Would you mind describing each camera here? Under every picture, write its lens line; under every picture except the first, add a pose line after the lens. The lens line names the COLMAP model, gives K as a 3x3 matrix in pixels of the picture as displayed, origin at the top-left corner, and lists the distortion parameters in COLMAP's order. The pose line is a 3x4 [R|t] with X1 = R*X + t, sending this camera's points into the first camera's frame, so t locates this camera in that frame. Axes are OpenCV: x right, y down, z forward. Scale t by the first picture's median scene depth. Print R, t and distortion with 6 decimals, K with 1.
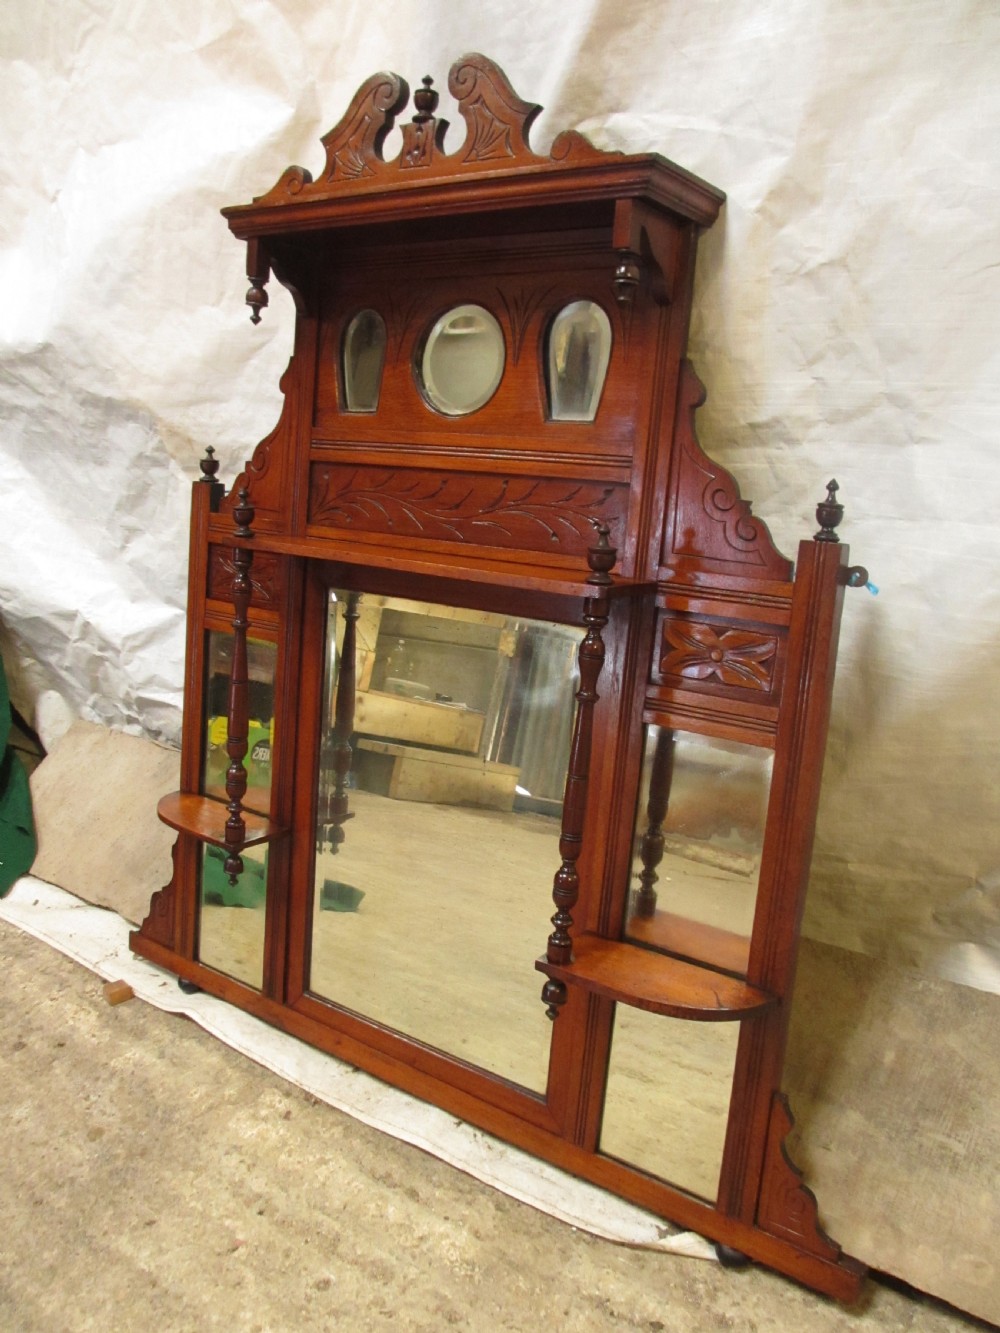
lens RADIAL K [[1097.2, 0, 500.0], [0, 1097.2, 666.5], [0, 0, 1]] dist [-0.048900, 0.017533]
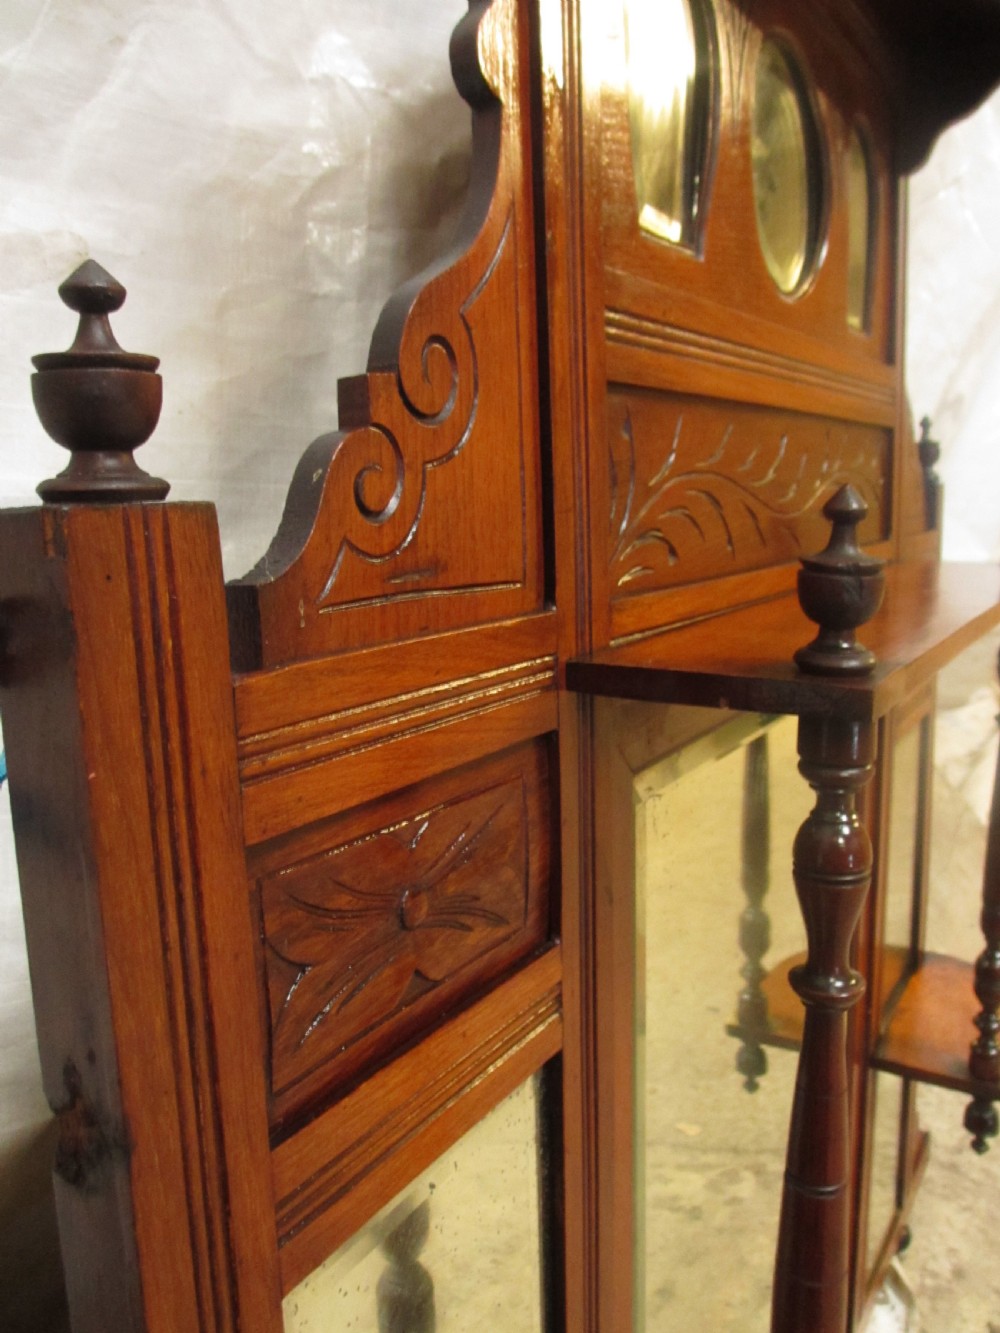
lens RADIAL K [[1120.6, 0, 500.8], [0, 1120.6, 660.3], [0, 0, 1]] dist [-0.069663, 0.022944]
pose [[-0.083862, -0.234279, 0.968546, -0.580278], [0.165358, 0.955222, 0.245374, -0.242460], [-0.982662, 0.180734, -0.041367, 1.315768]]
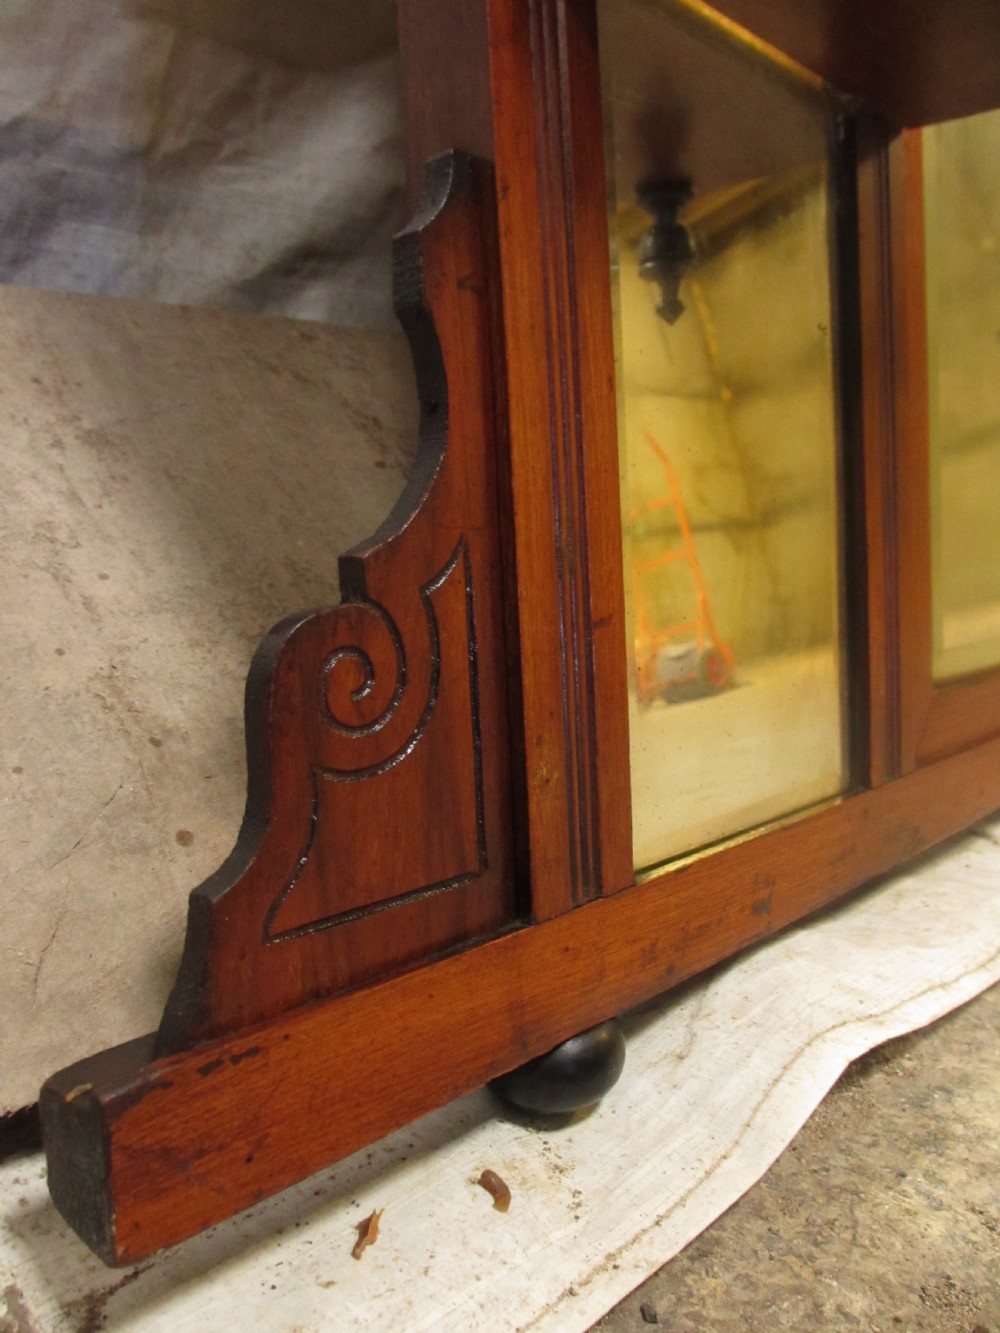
lens RADIAL K [[1097.2, 0, 500.0], [0, 1097.2, 666.5], [0, 0, 1]] dist [-0.048900, 0.017533]
pose [[0.115602, -0.163007, 0.979829, -0.660874], [0.214416, 0.967281, 0.135622, 0.297867], [-0.969877, 0.194413, 0.146771, 1.426066]]
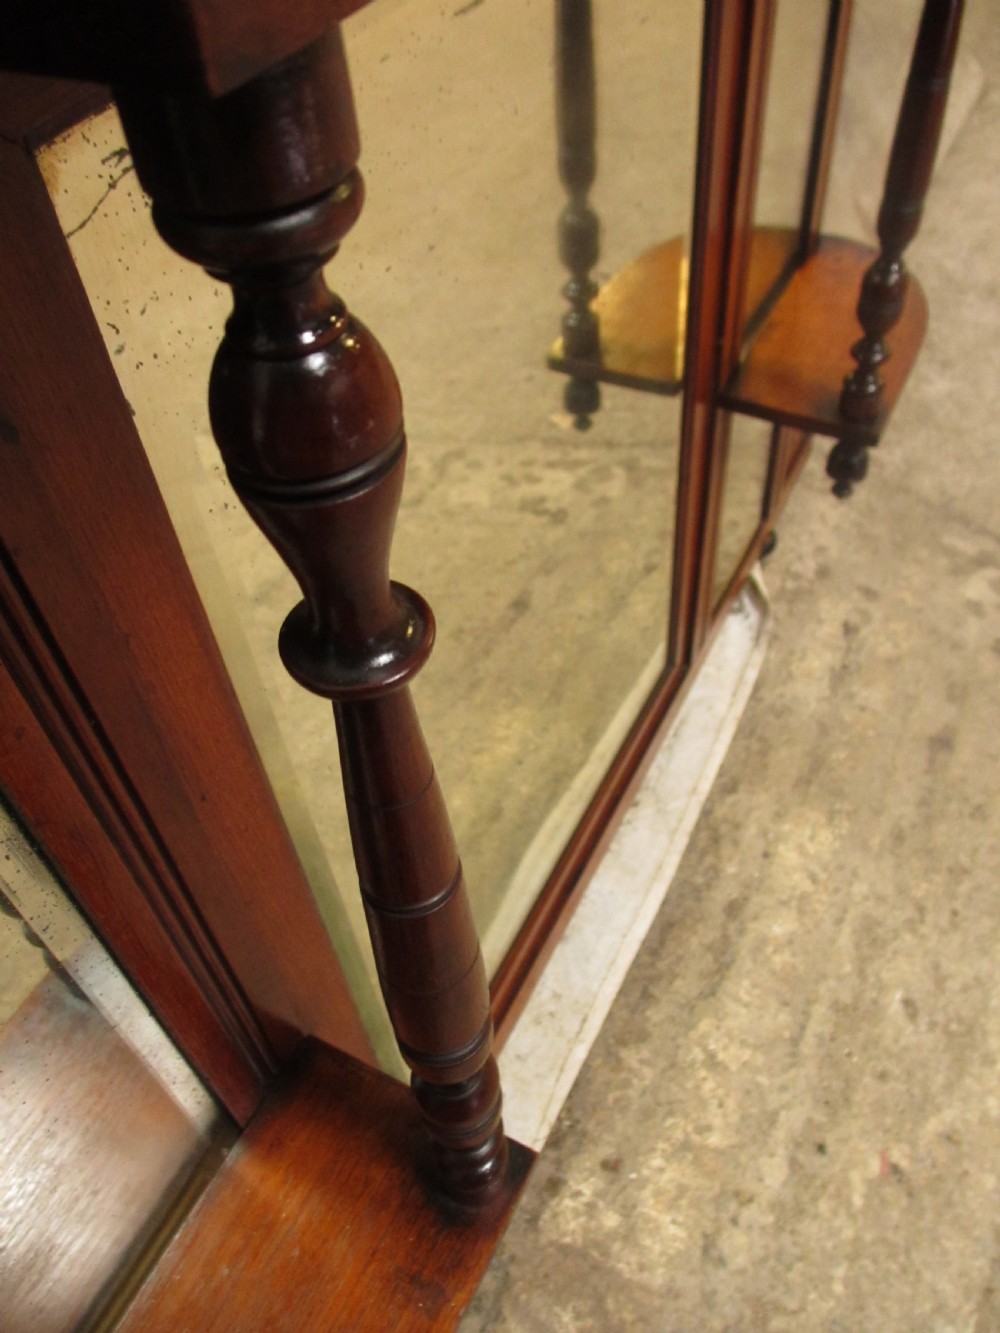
lens RADIAL K [[1105.7, 0, 476.5], [0, 1105.7, 662.3], [0, 0, 1]] dist [-0.079941, 0.056610]
pose [[-0.138126, -0.782598, 0.607010, -0.387992], [0.220332, 0.573246, 0.789204, -0.173646], [-0.965596, 0.242753, 0.093251, 1.189073]]
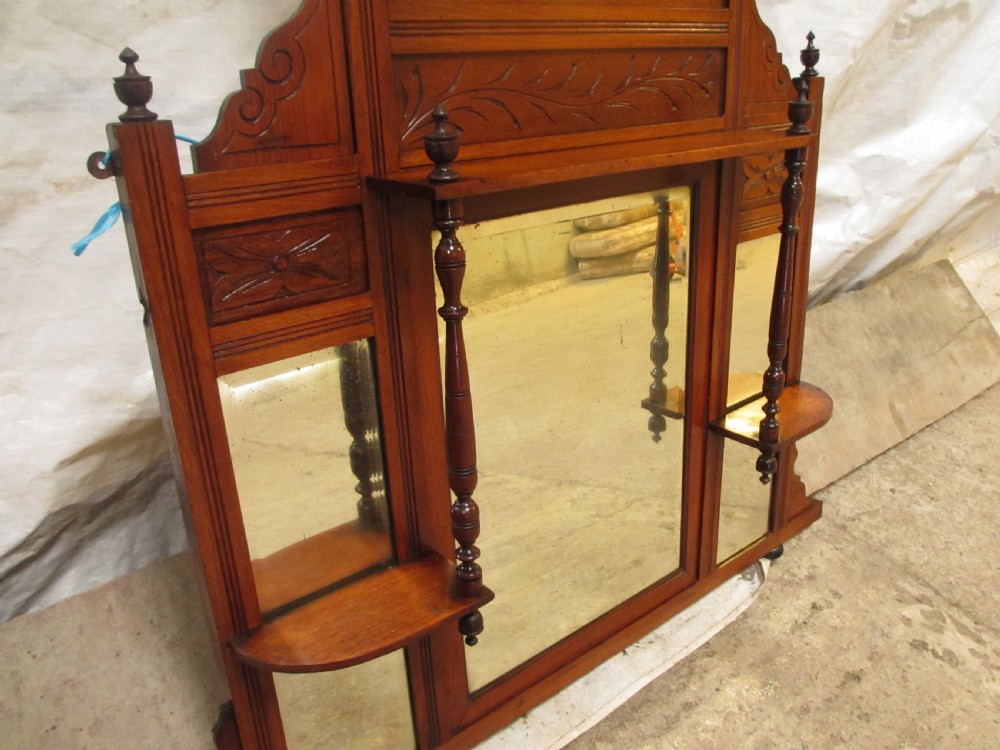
lens RADIAL K [[823.1, 0, 500.0], [0, 823.1, 375.0], [0, 0, 1]] dist [-0.048900, 0.017533]
pose [[0.247198, -0.418429, 0.873962, -0.839522], [0.218837, 0.902759, 0.370319, -0.226238], [-0.943930, 0.099713, 0.314728, 0.994896]]
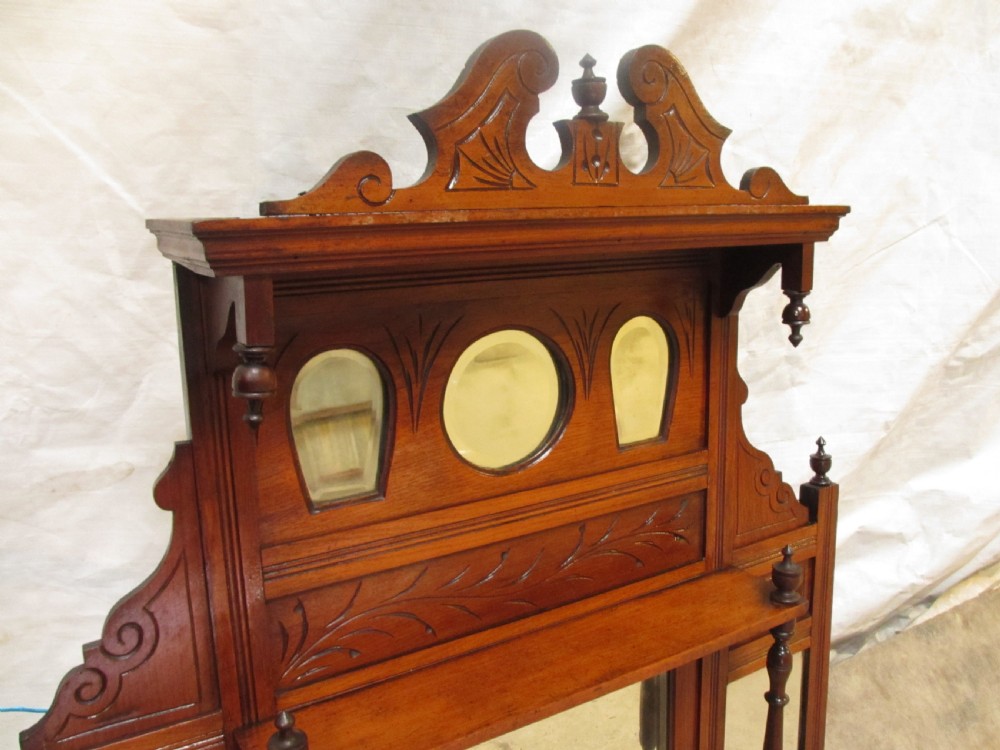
lens RADIAL K [[840.6, 0, 490.4], [0, 840.6, 378.4], [0, 0, 1]] dist [-0.069663, 0.022944]
pose [[0.378969, -0.261344, 0.887740, -0.622698], [0.211489, 0.958366, 0.191853, -0.458271], [-0.900919, 0.115041, 0.418462, 0.848035]]
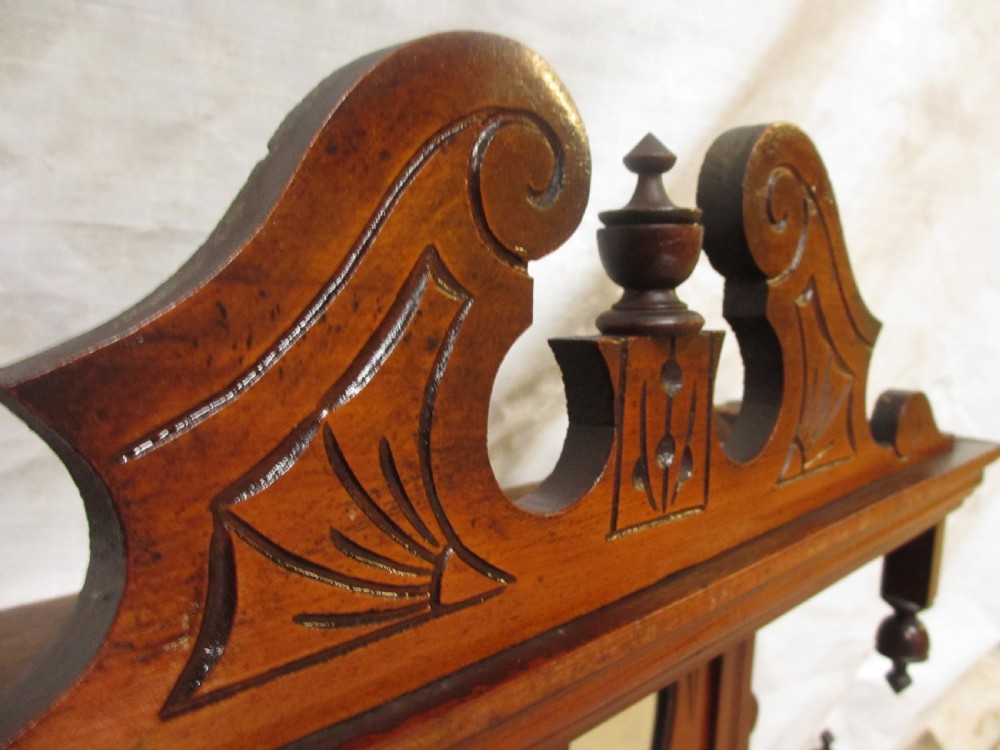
lens RADIAL K [[829.5, 0, 500.0], [0, 829.5, 375.0], [0, 0, 1]] dist [-0.079941, 0.056610]
pose [[0.157134, -0.206665, 0.965711, -0.251617], [0.149463, 0.971572, 0.183600, -0.530778], [-0.976202, 0.115489, 0.183556, 0.998680]]
